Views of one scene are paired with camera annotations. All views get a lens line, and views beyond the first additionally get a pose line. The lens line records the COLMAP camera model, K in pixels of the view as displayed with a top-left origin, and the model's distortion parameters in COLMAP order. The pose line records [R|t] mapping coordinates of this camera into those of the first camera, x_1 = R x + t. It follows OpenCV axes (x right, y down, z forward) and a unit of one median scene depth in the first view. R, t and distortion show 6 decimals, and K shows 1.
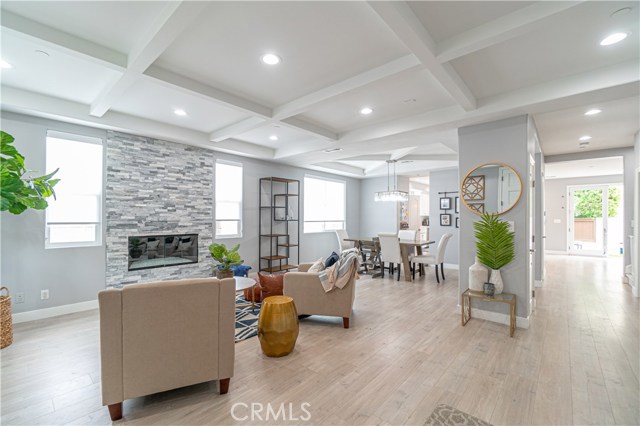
lens RADIAL K [[280.3, 0, 312.3], [0, 280.3, 214.4], [0, 0, 1]] dist [-0.001639, -0.000188]
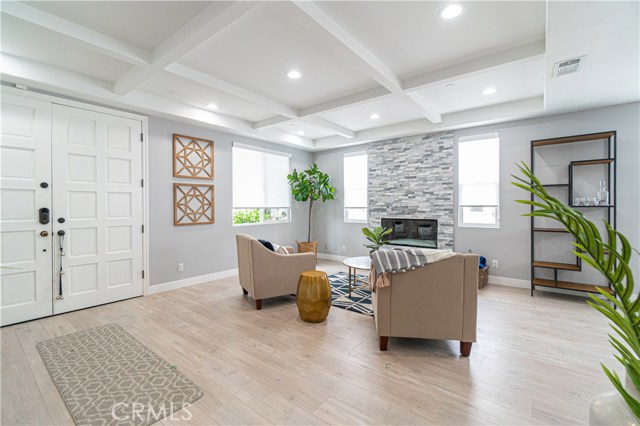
lens RADIAL K [[279.4, 0, 316.5], [0, 279.4, 206.7], [0, 0, 1]] dist [0.001051, 0.000089]
pose [[0.064147, 0.000425, -0.997940, 0.599129], [0.013836, 0.999903, 0.001315, 0.017516], [0.997845, -0.013891, 0.064135, 0.555027]]
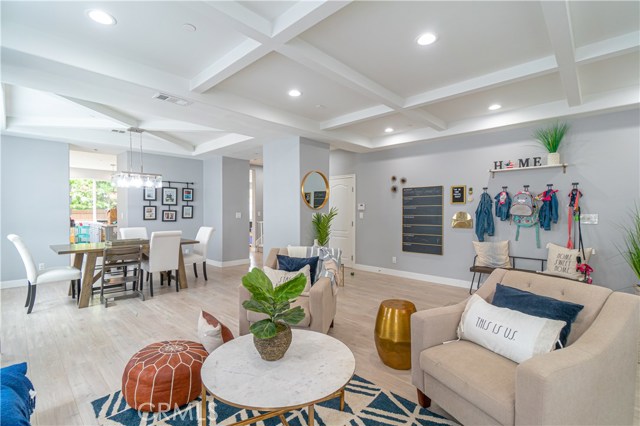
lens RADIAL K [[292.8, 0, 320.0], [0, 292.8, 213.0], [0, 0, 1]] dist [-0.000518, -0.000054]
pose [[0.022775, -0.008990, 0.999700, -0.614537], [-0.013312, 0.999868, 0.009295, 0.007554], [-0.999652, -0.013520, 0.022652, 0.723005]]
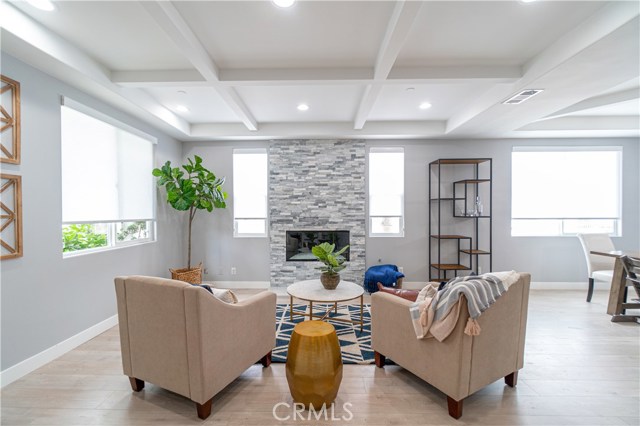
lens RADIAL K [[280.3, 0, 312.3], [0, 280.3, 214.4], [0, 0, 1]] dist [-0.001639, -0.000188]
pose [[0.651743, -0.000545, -0.758440, 0.249446], [0.013122, 0.999858, 0.010558, 0.002534], [0.758327, -0.016833, 0.651657, 0.313299]]
